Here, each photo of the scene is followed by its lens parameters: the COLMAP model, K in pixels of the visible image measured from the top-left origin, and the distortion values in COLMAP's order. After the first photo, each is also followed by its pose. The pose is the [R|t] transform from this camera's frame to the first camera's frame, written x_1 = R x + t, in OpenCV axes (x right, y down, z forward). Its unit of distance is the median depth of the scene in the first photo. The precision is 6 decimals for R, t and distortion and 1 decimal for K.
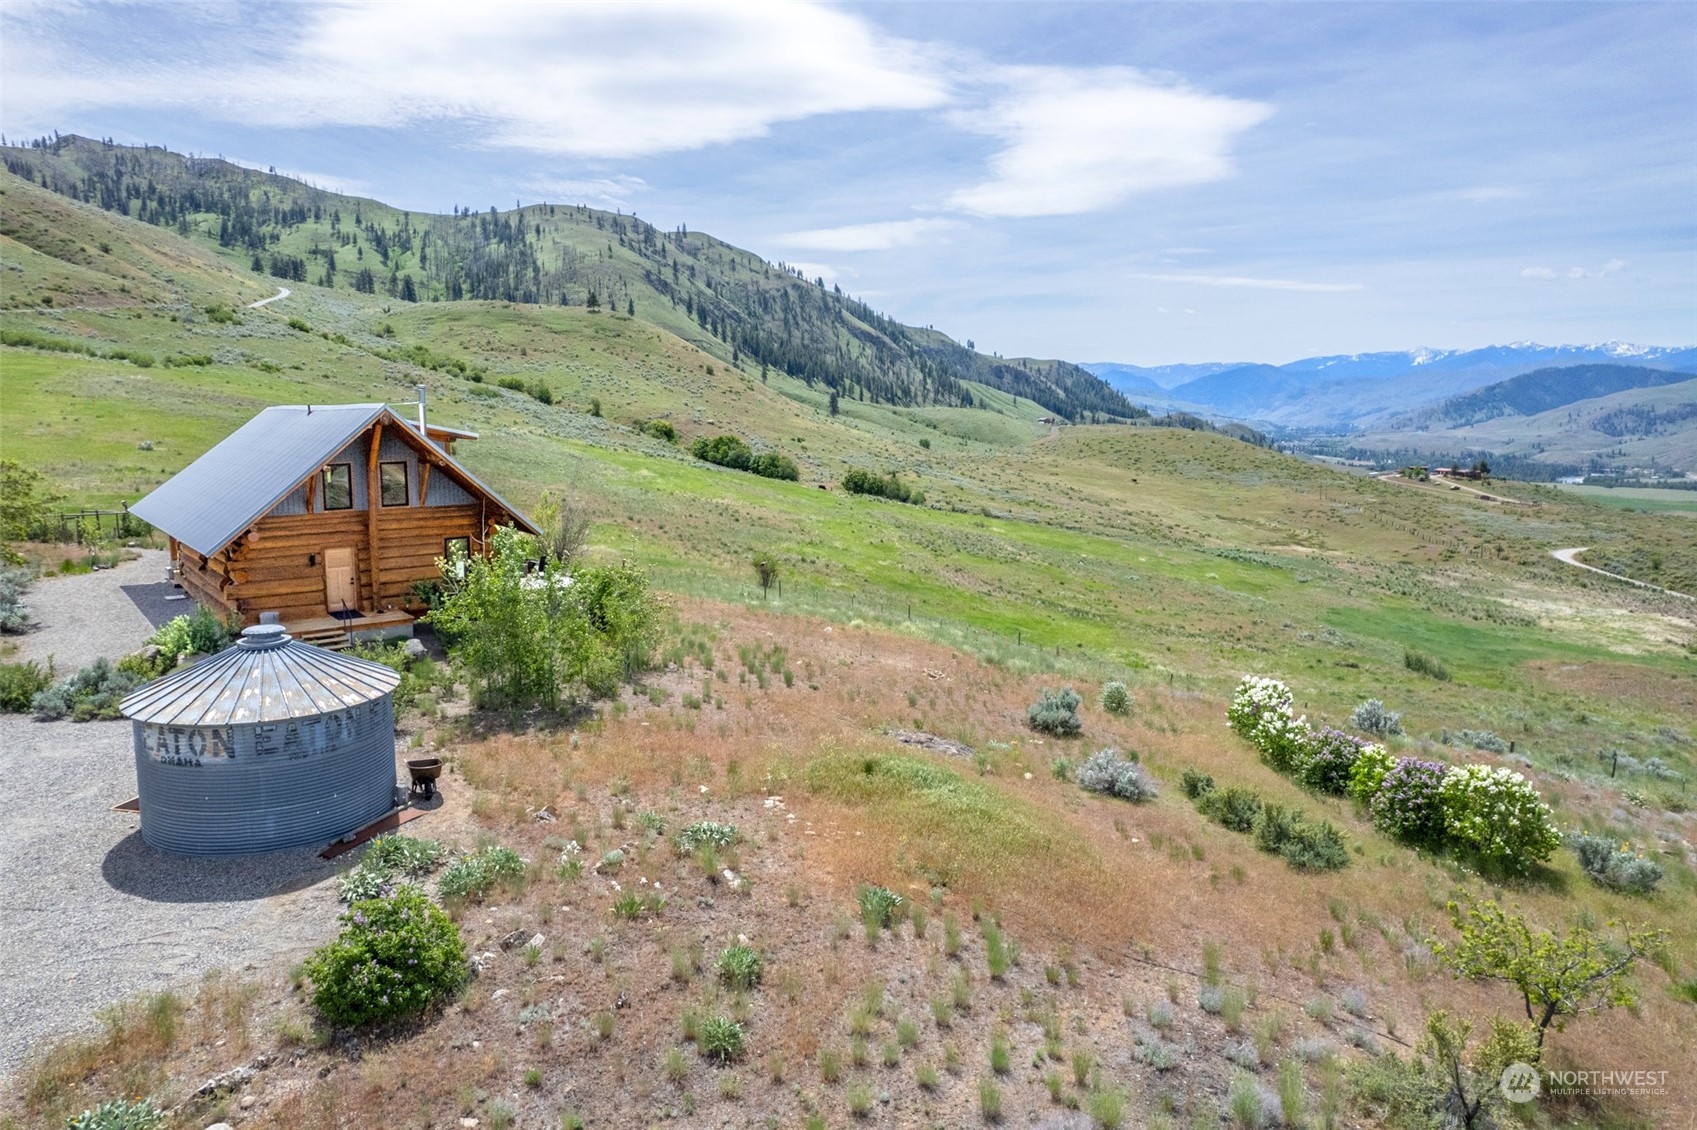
lens RADIAL K [[1077.8, 0, 841.9], [0, 1077.8, 563.4], [0, 0, 1]] dist [-0.075678, 0.066639]
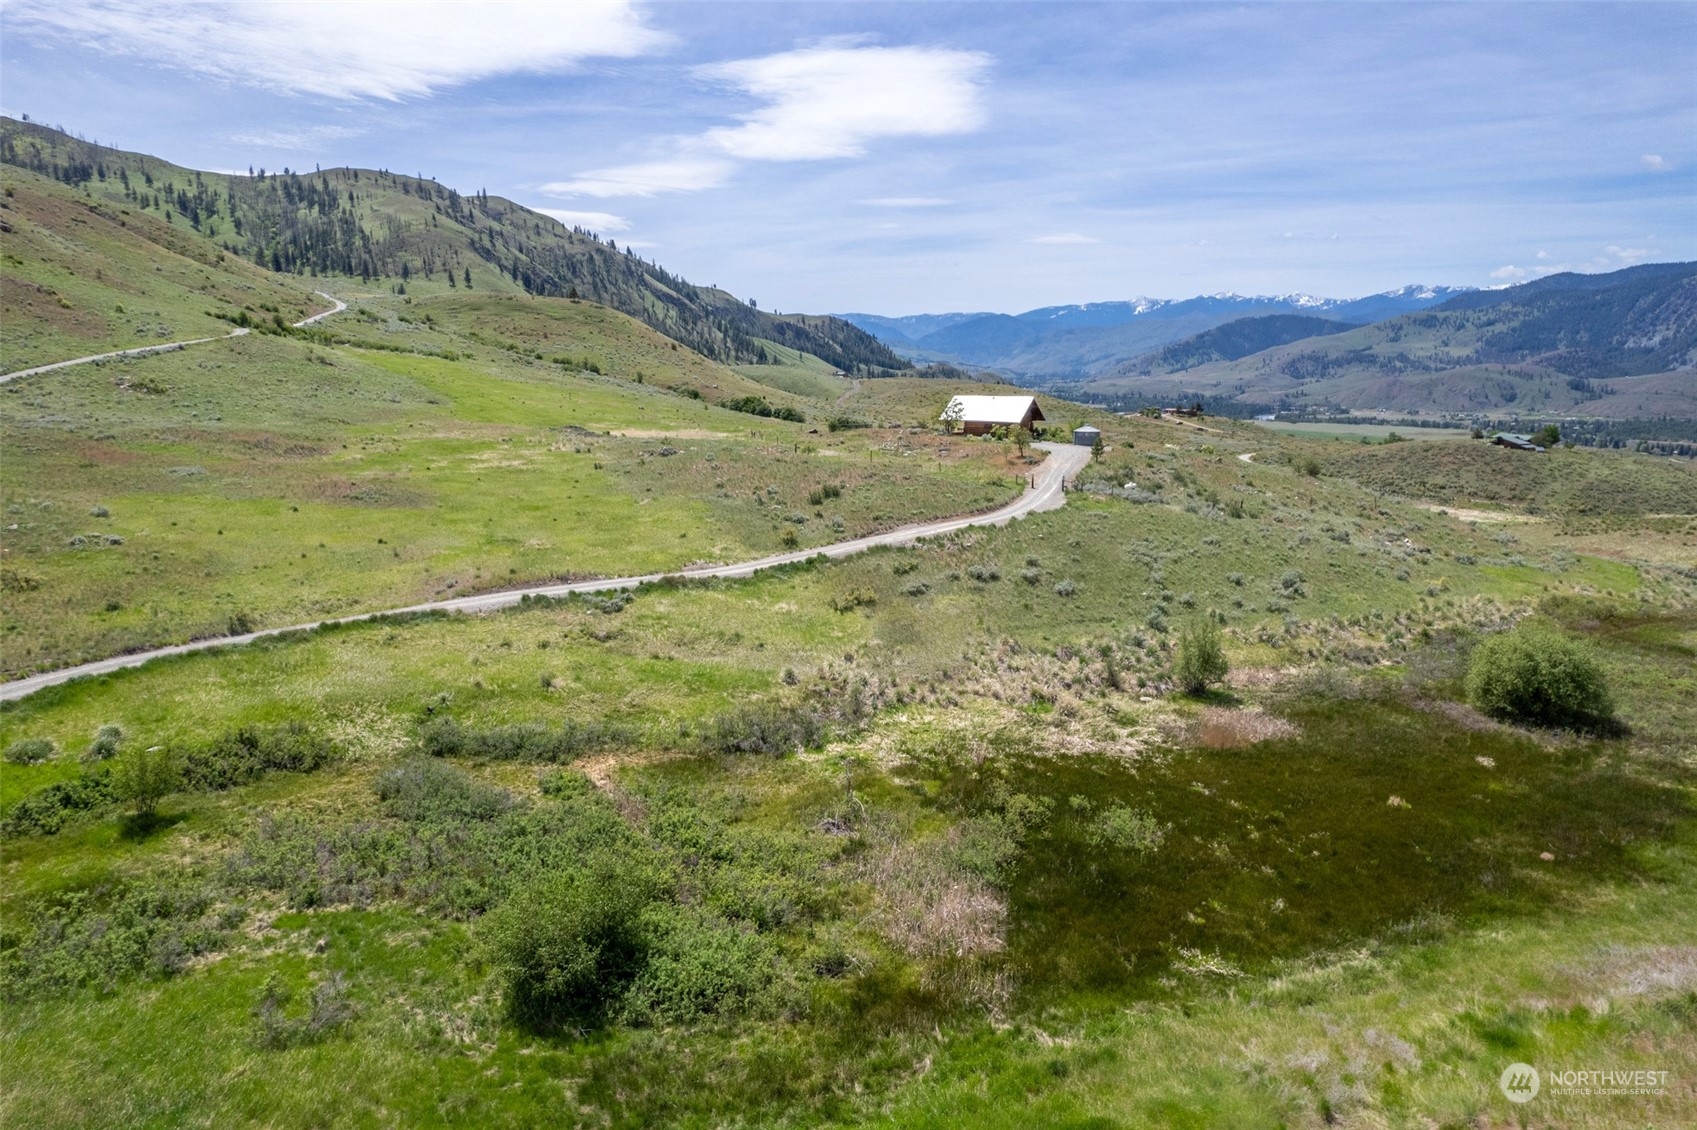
lens RADIAL K [[1093.3, 0, 848.5], [0, 1093.3, 565.0], [0, 0, 1]] dist [-0.086824, 0.092550]
pose [[0.972155, -0.054926, 0.227810, -0.058045], [0.045178, 0.997835, 0.047787, 0.009304], [-0.229942, -0.036164, 0.972532, -0.093822]]
